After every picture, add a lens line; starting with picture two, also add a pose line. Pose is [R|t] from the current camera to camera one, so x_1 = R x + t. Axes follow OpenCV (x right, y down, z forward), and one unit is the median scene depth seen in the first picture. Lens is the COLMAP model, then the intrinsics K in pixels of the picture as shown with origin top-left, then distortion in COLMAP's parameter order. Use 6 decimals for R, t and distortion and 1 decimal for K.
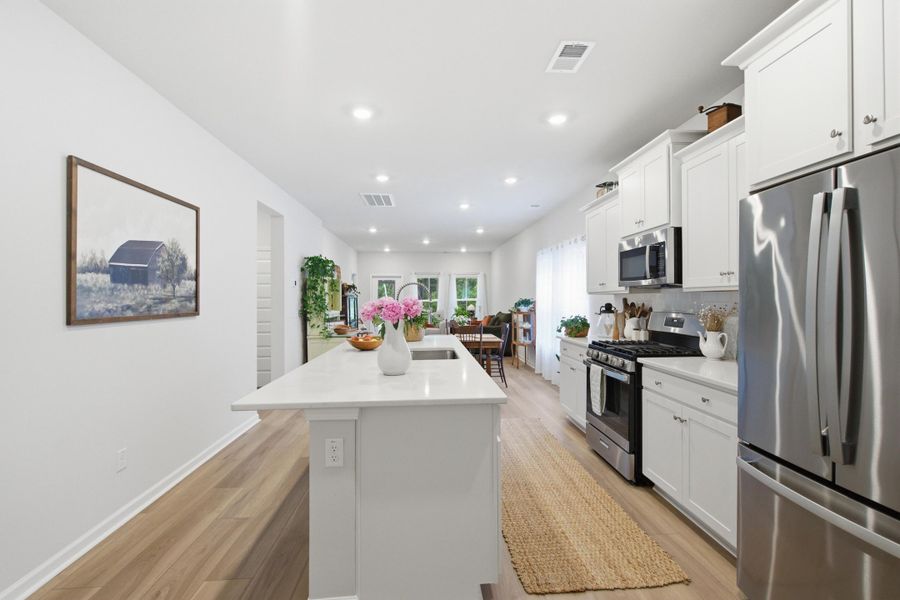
lens RADIAL K [[406.1, 0, 448.6], [0, 406.1, 295.8], [0, 0, 1]] dist [0.001298, 0.000052]
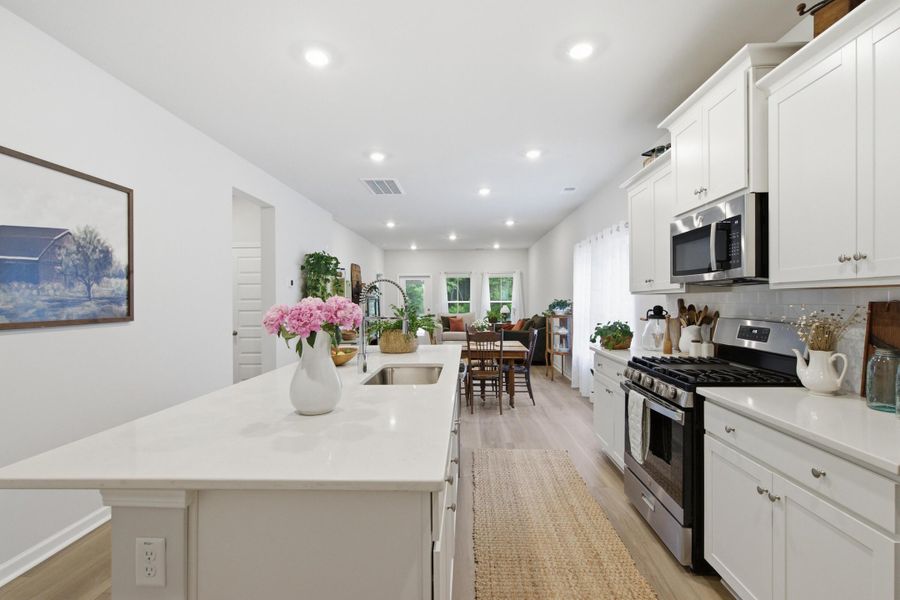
lens RADIAL K [[414.0, 0, 450.7], [0, 414.0, 300.8], [0, 0, 1]] dist [0.006706, -0.004730]
pose [[0.994490, -0.001234, -0.104821, 0.113660], [0.002180, 0.999958, 0.008917, 0.001248], [0.104805, -0.009097, 0.994451, 0.237435]]
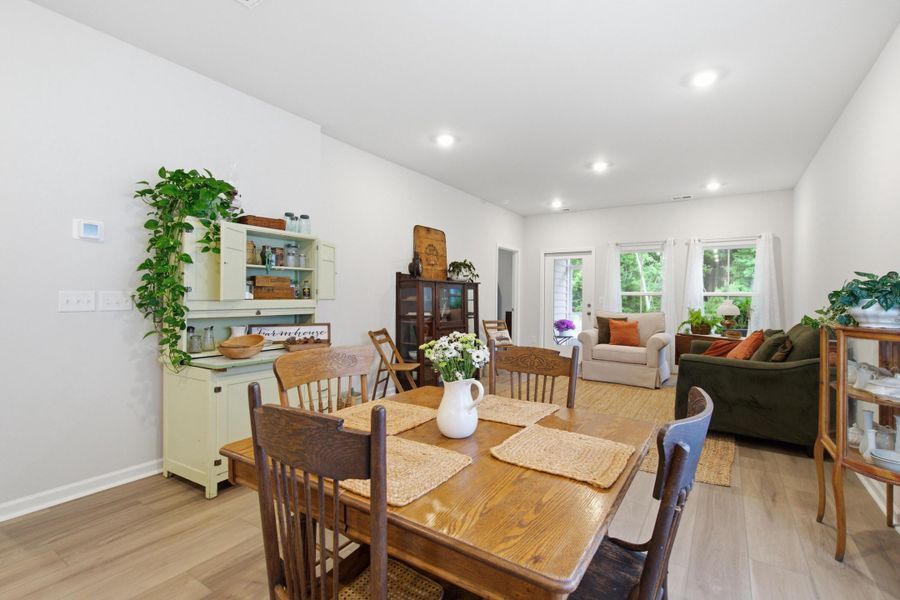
lens RADIAL K [[414.0, 0, 452.9], [0, 414.0, 295.4], [0, 0, 1]] dist [0.006706, -0.004730]
pose [[0.798017, 0.014609, -0.602458, 0.315035], [-0.012496, 0.999892, 0.007695, 0.048987], [0.602506, 0.001388, 0.798113, 1.564214]]
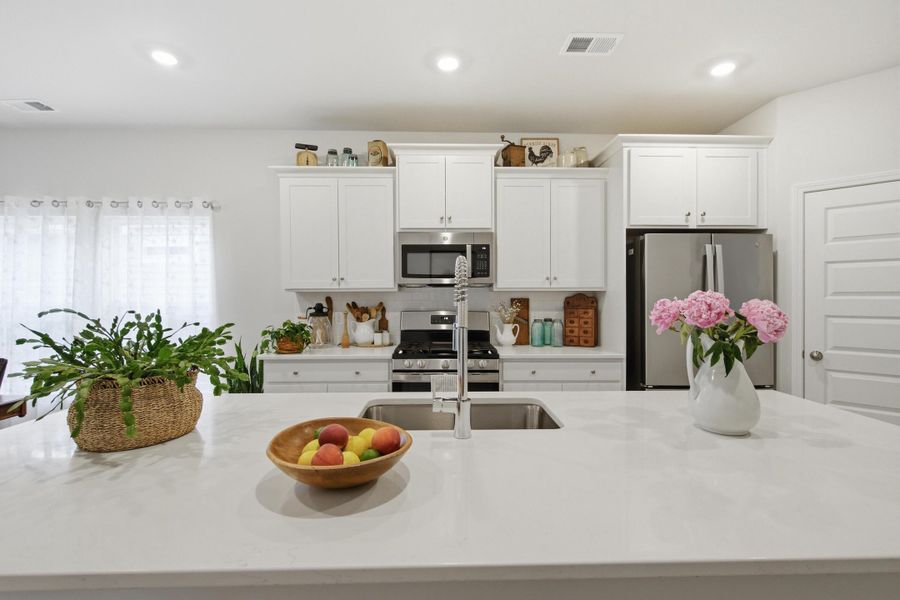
lens RADIAL K [[406.1, 0, 447.9], [0, 406.1, 299.3], [0, 0, 1]] dist [0.001298, 0.000052]
pose [[0.033052, -0.002509, 0.999450, -0.496051], [-0.005834, 0.999979, 0.002703, 0.009059], [-0.999437, -0.005920, 0.033037, 0.963804]]
